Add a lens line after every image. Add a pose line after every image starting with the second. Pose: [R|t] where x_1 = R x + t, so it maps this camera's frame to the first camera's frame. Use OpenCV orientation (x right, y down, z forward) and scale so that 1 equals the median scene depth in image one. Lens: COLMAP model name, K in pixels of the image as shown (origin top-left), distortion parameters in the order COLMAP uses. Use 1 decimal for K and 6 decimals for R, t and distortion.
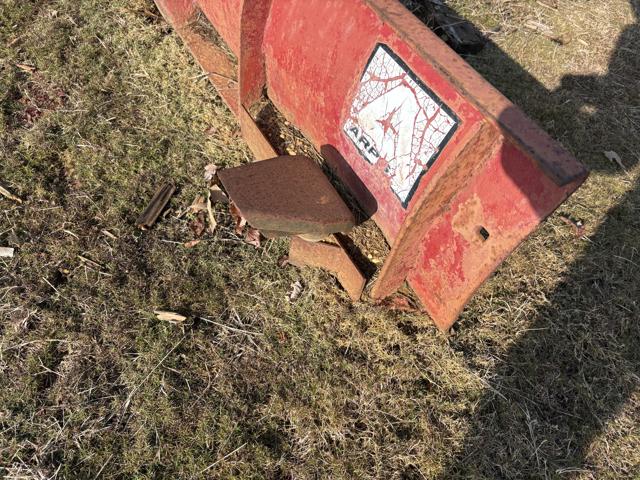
lens RADIAL K [[484.7, 0, 318.4], [0, 484.7, 239.7], [0, 0, 1]] dist [0.039877, -0.043576]
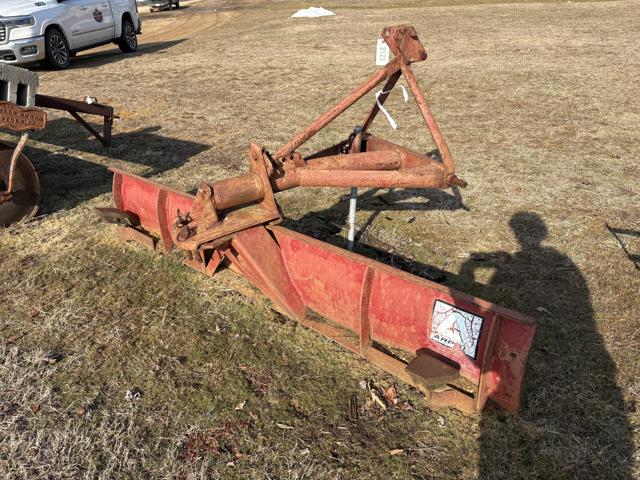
lens RADIAL K [[484.7, 0, 320.7], [0, 484.7, 238.2], [0, 0, 1]] dist [0.039877, -0.043576]
pose [[0.940088, -0.291275, 0.177181, -0.688908], [0.340083, 0.837805, -0.427115, 0.170563], [-0.024035, 0.461782, 0.886668, -1.180331]]
